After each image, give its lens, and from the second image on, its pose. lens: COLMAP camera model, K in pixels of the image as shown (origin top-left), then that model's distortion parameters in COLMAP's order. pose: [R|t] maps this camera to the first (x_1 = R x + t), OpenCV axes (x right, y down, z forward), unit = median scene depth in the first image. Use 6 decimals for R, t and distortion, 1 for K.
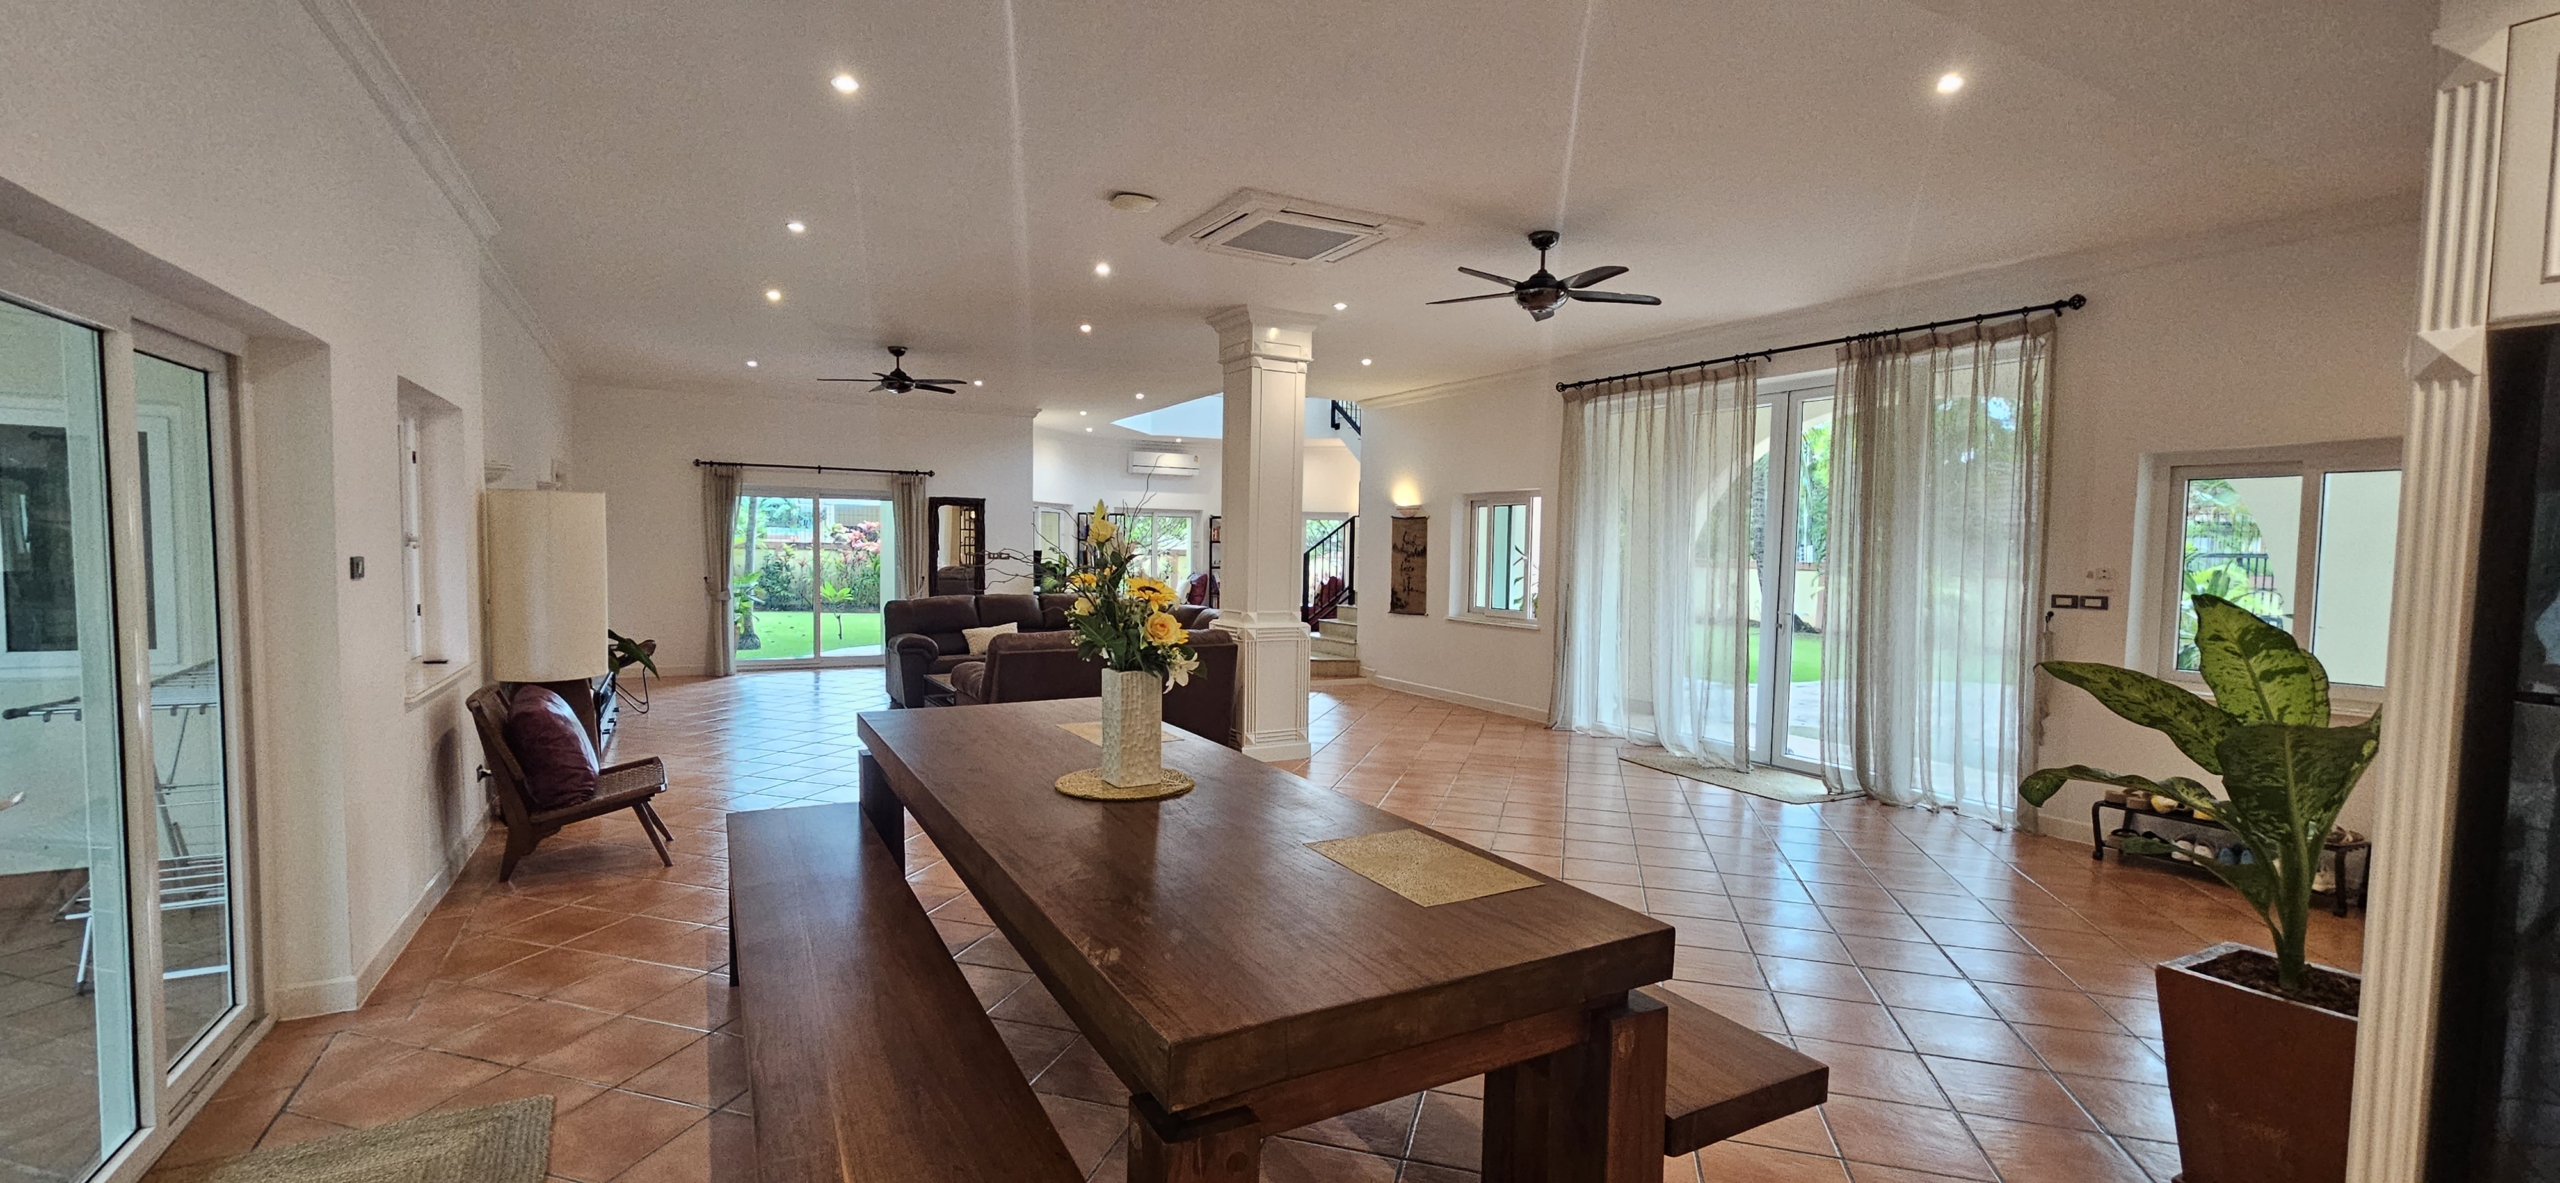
lens RADIAL K [[1052.0, 0, 1272.9], [0, 1052.0, 601.5], [0, 0, 1]] dist [-0.002128, -0.000450]
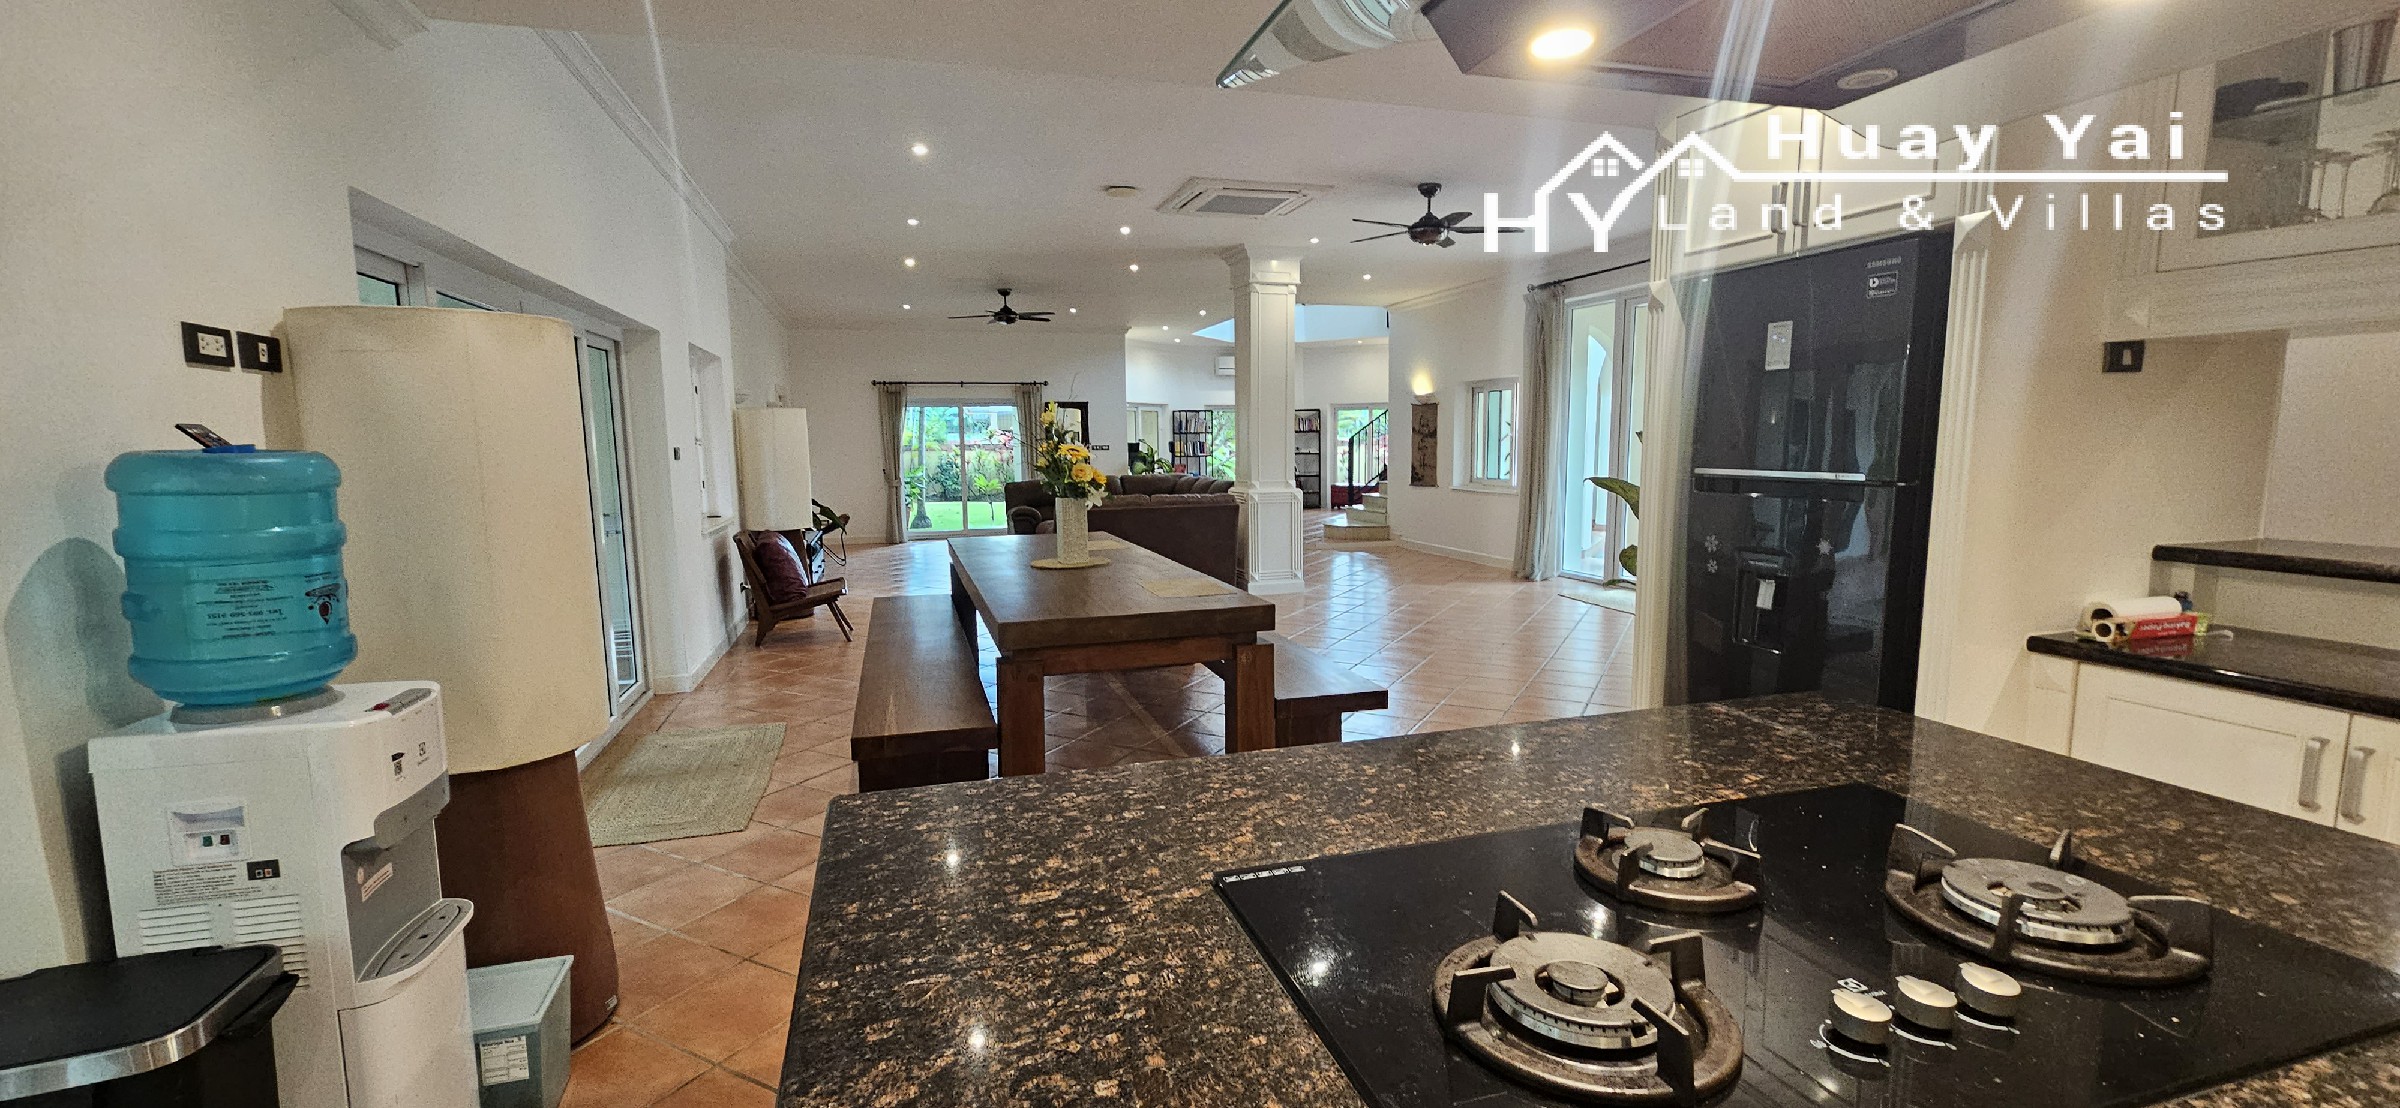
lens RADIAL K [[990.8, 0, 1200.0], [0, 990.8, 554.0], [0, 0, 1]] dist [-0.001212, -0.000101]
pose [[0.978654, -0.007030, -0.205395, 0.143289], [0.019597, 0.998053, 0.059213, 0.022816], [0.204579, -0.061974, 0.976886, -0.197126]]
